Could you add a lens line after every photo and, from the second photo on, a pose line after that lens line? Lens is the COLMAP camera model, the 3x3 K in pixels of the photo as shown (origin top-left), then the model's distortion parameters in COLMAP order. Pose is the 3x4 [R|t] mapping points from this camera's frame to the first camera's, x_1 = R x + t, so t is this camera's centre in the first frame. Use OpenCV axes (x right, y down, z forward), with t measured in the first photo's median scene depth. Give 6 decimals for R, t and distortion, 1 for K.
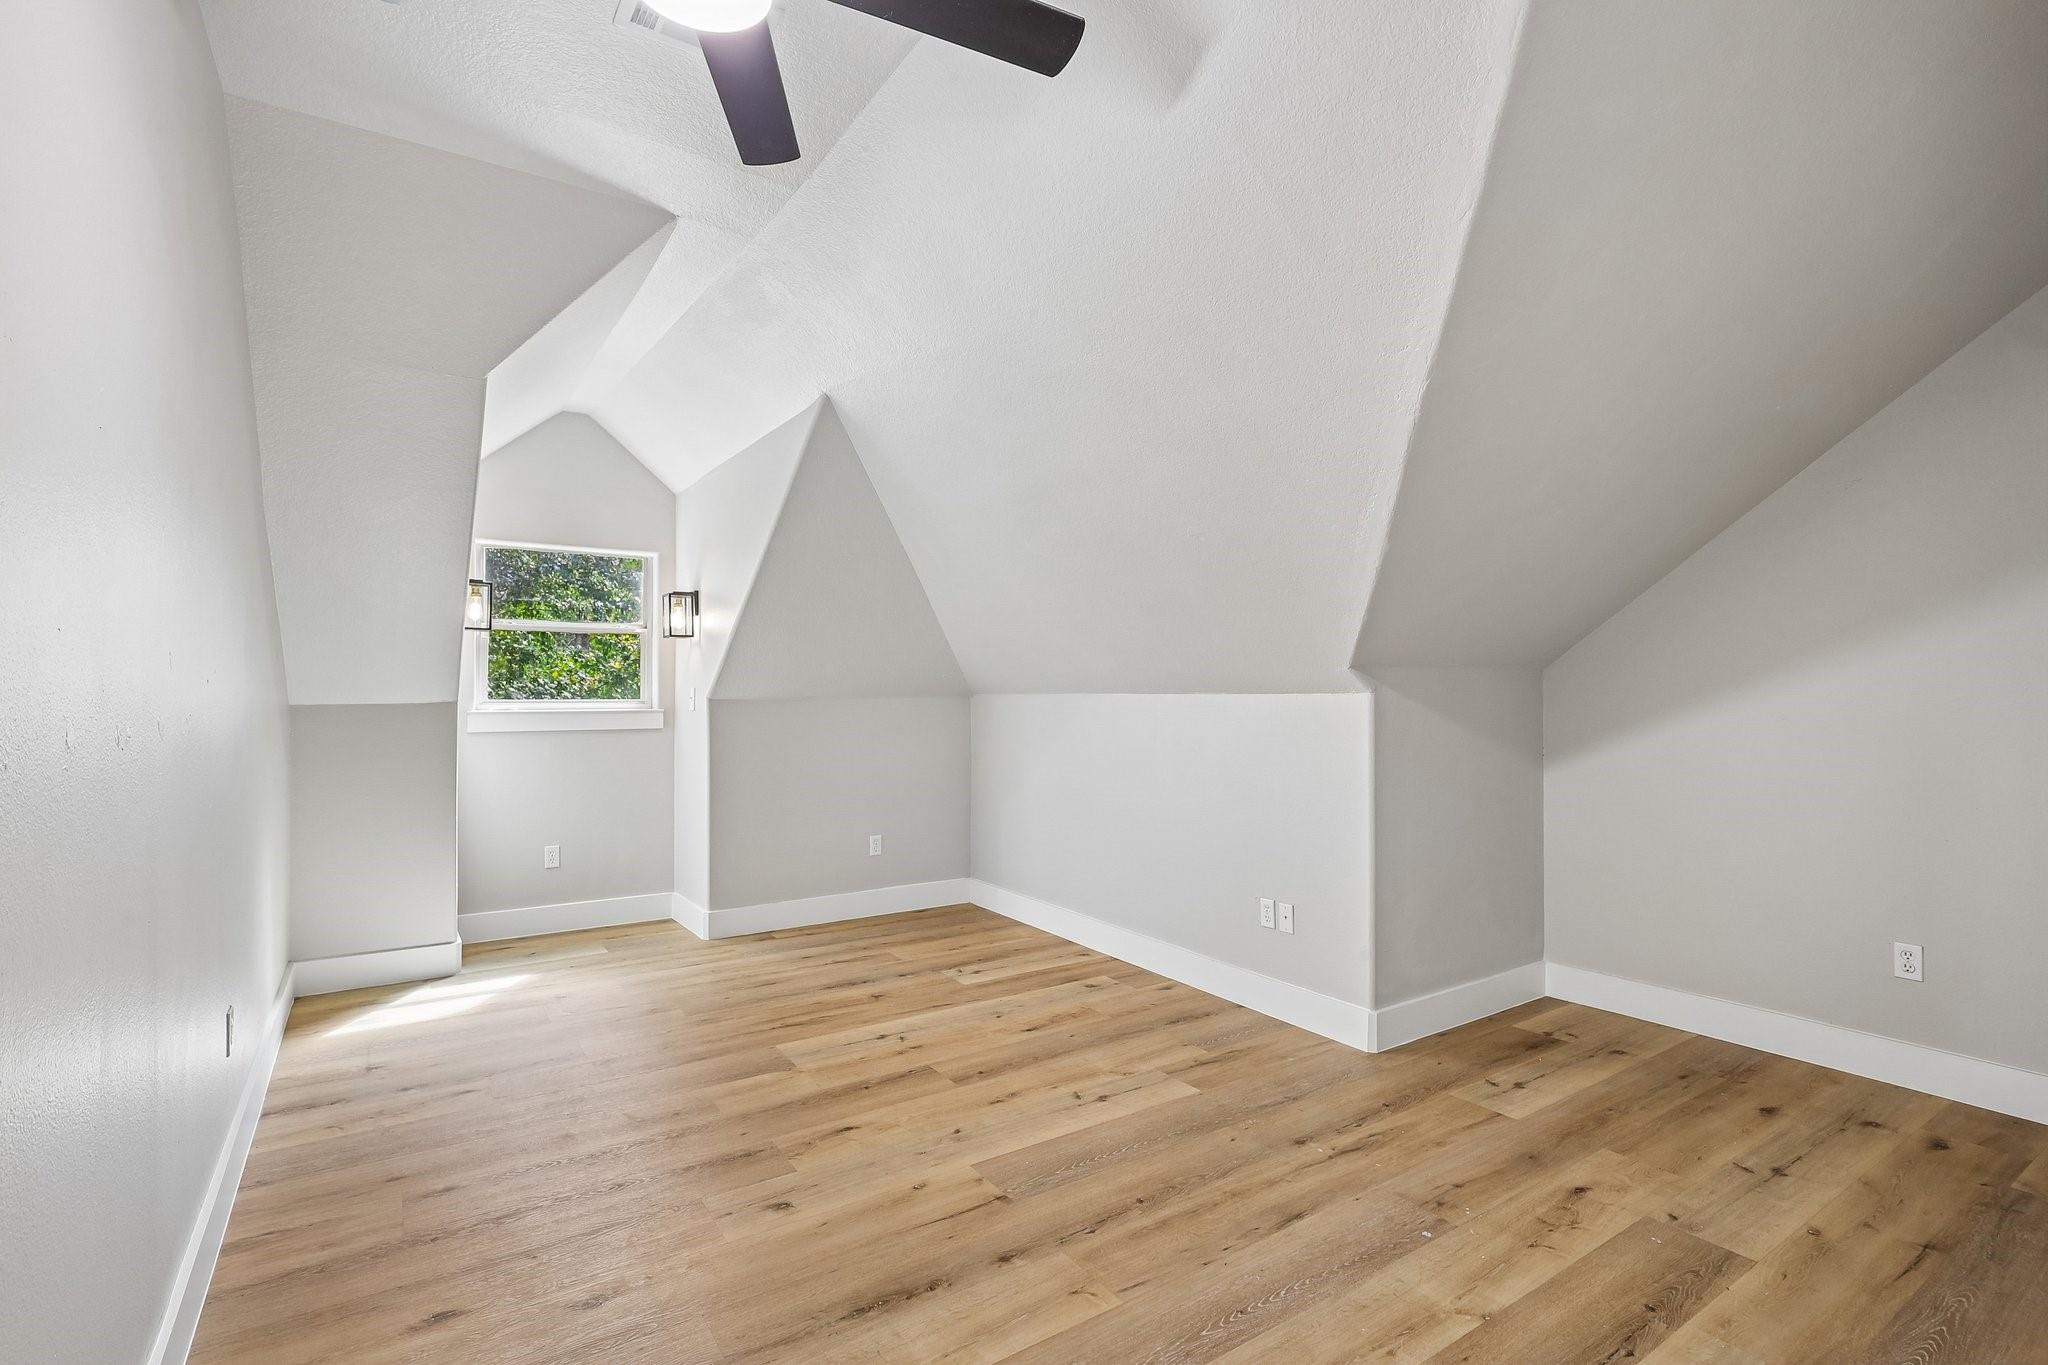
lens RADIAL K [[958.8, 0, 1021.8], [0, 958.8, 686.4], [0, 0, 1]] dist [0.002913, 0.001459]
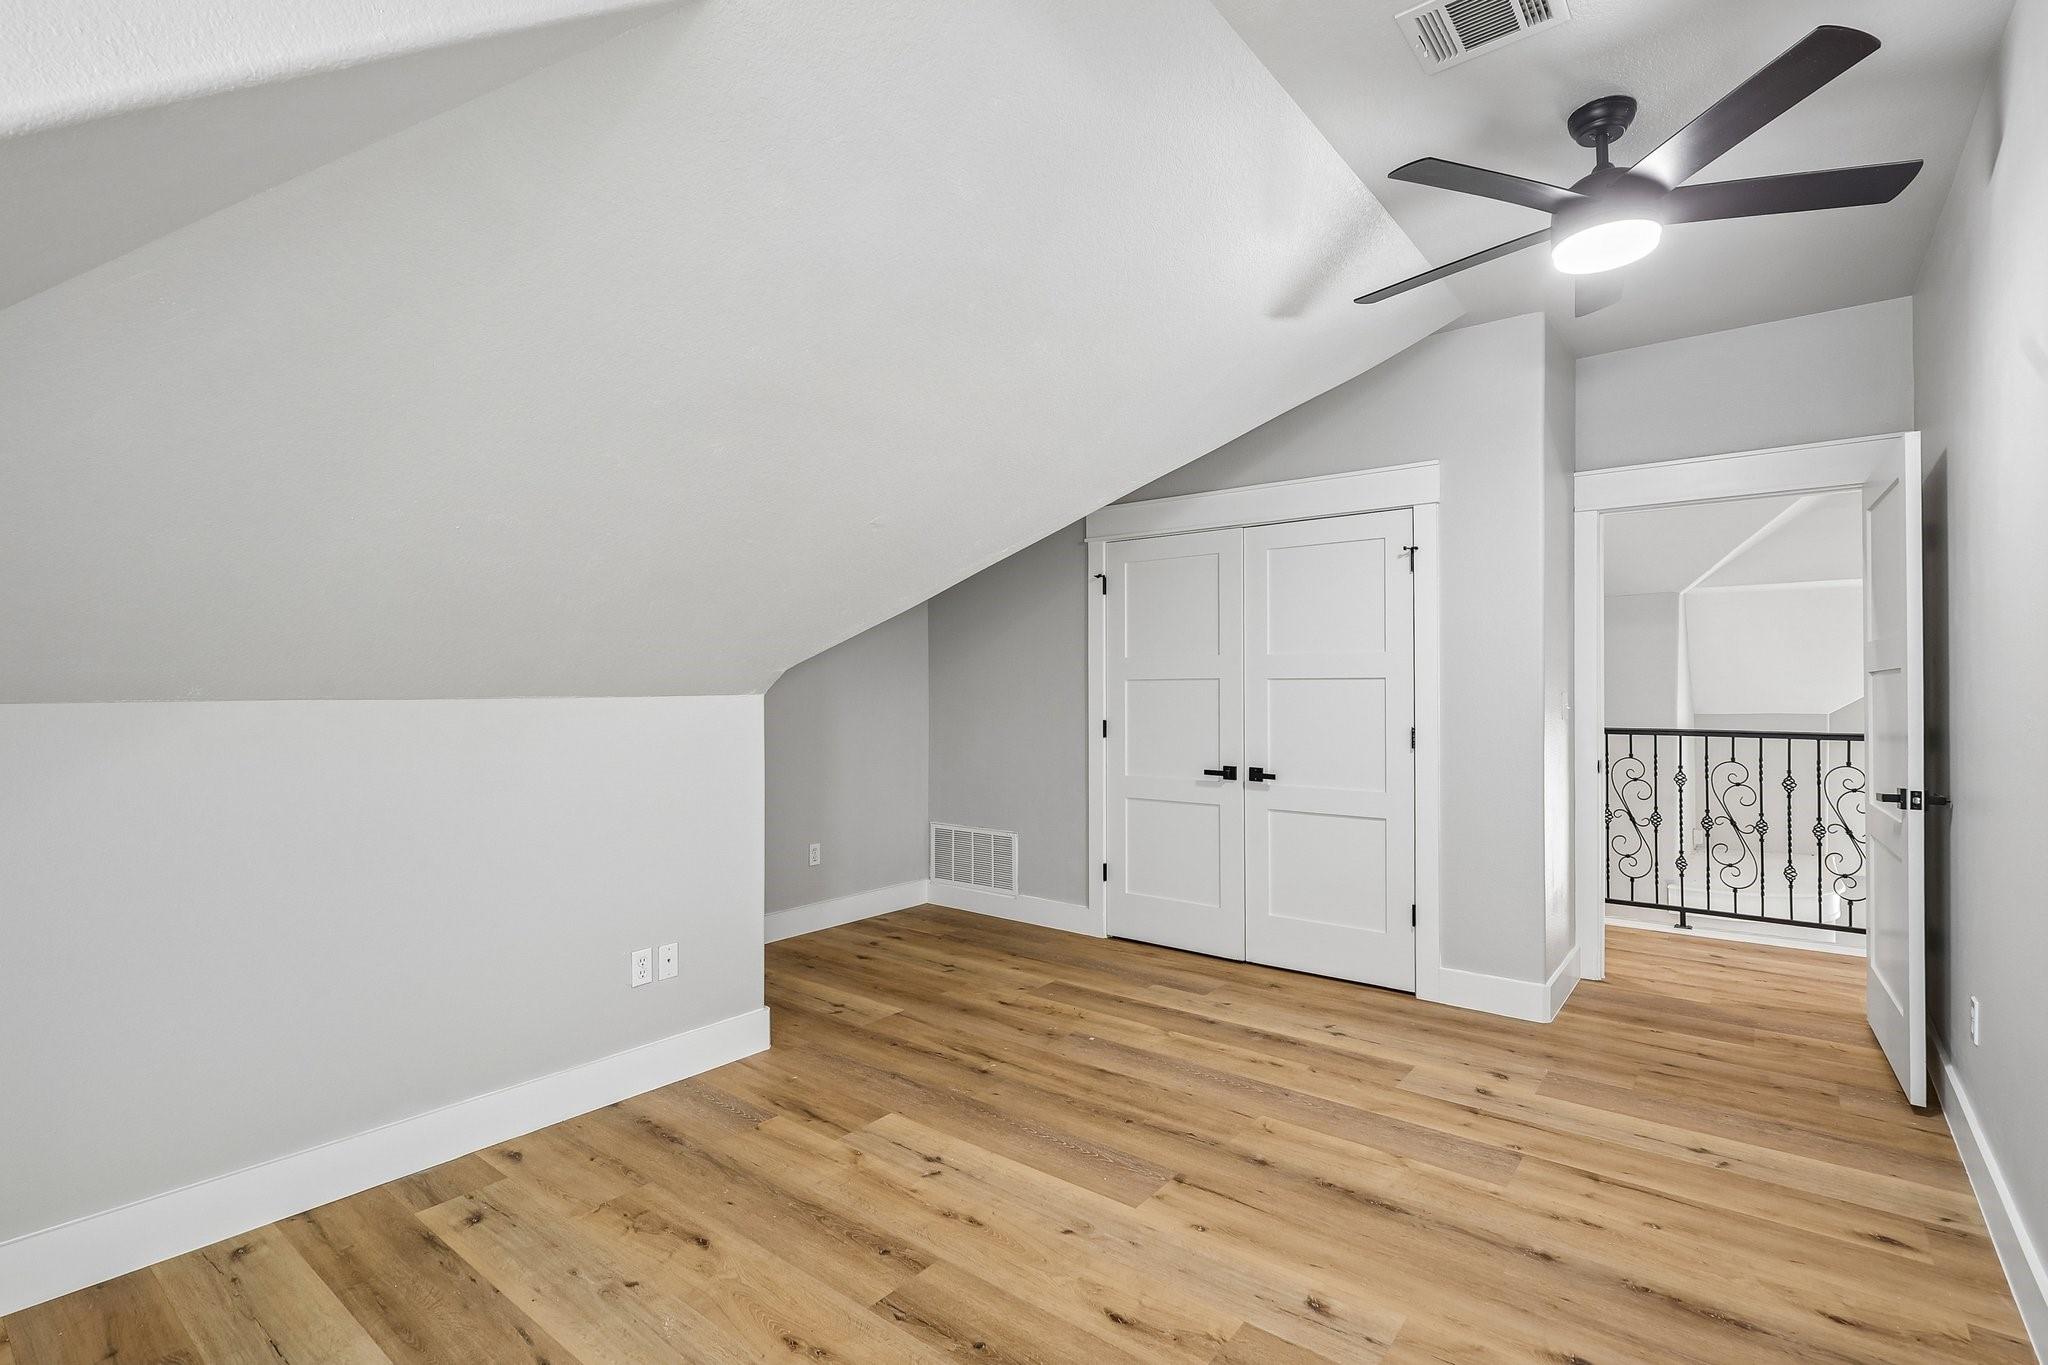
lens RADIAL K [[958.8, 0, 1016.1], [0, 958.8, 685.3], [0, 0, 1]] dist [0.002913, 0.001459]
pose [[-0.310848, 0.006773, 0.950435, -0.797658], [-0.003192, 0.999962, -0.008170, 0.006200], [-0.950454, -0.005573, -0.310815, 1.244893]]
